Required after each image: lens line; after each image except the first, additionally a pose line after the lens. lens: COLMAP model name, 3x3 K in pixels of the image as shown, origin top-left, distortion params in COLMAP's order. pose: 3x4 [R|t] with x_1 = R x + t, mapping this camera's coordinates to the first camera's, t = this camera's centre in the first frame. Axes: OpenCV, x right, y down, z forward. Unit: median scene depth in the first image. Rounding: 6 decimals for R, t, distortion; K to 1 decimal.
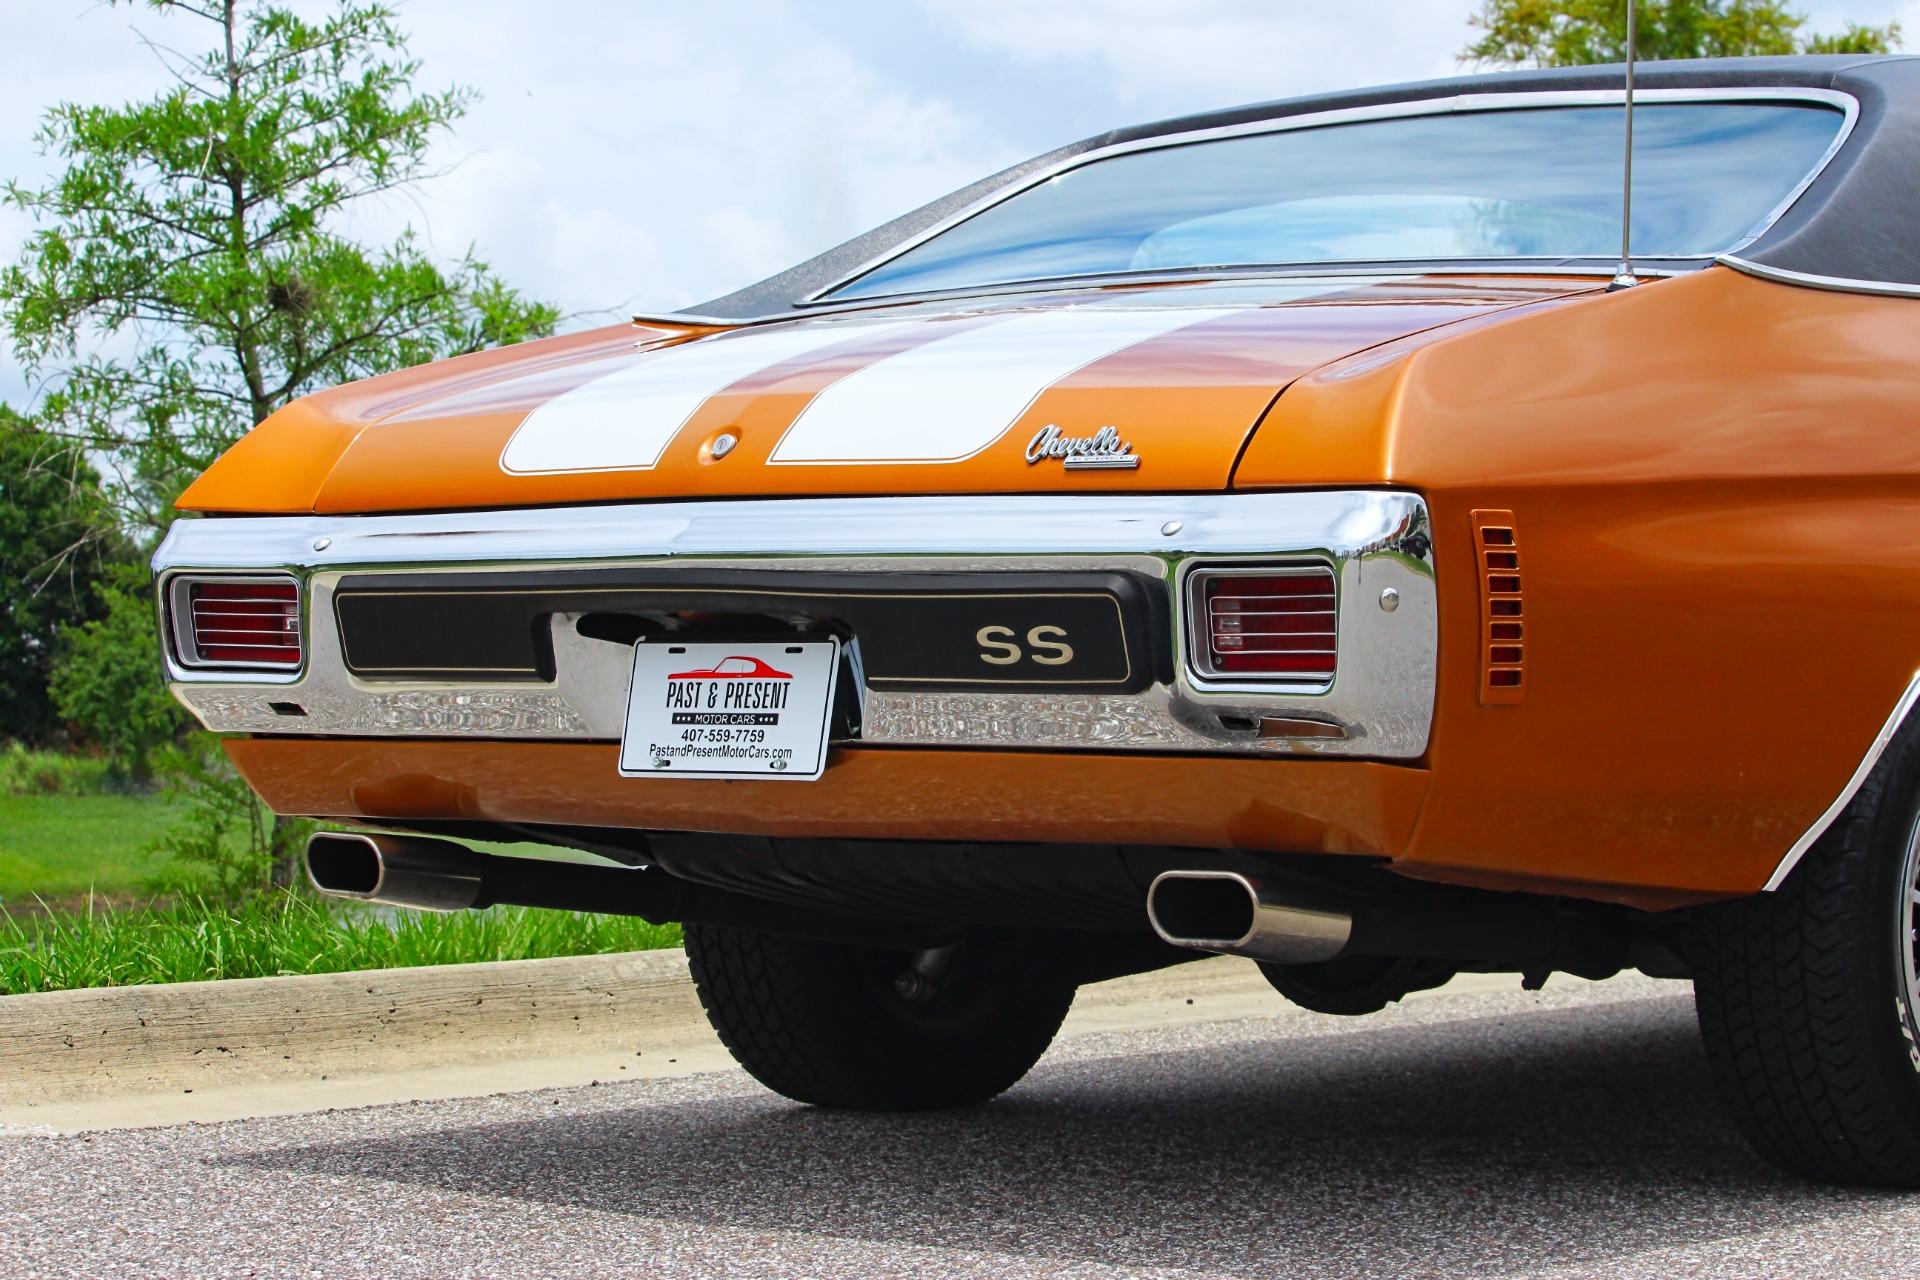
lens RADIAL K [[4868.1, 0, 1040.3], [0, 4868.1, 547.9], [0, 0, 1]] dist [-0.425331, 0.000000]
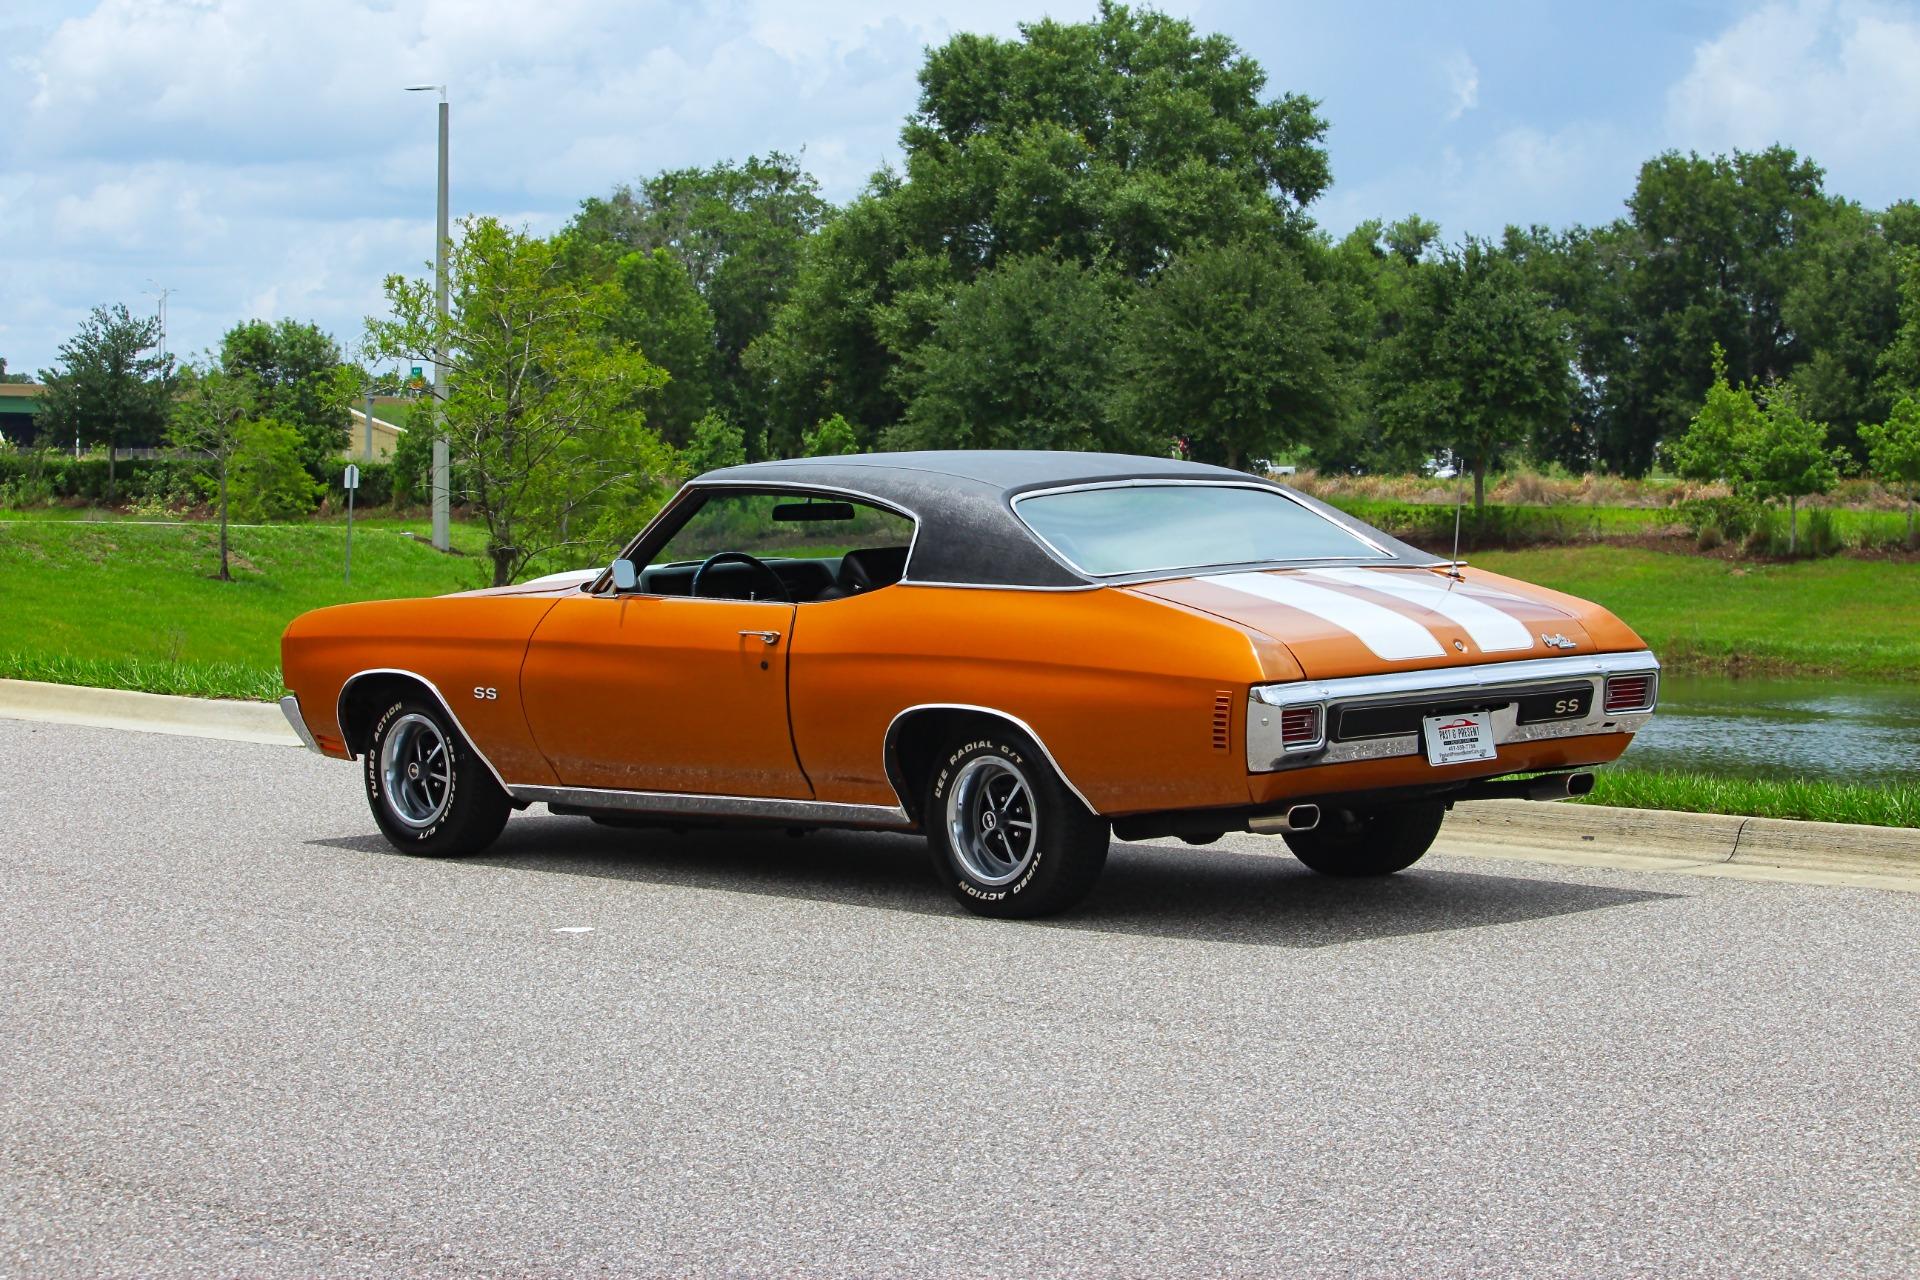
lens RADIAL K [[4868.1, 0, 904.5], [0, 4868.1, 543.3], [0, 0, 1]] dist [-0.425331, 0.000000]
pose [[0.128625, -0.043728, 0.990729, -2.921165], [0.000651, 0.999031, 0.044010, -0.206744], [-0.991693, -0.005016, 0.128528, 0.960828]]
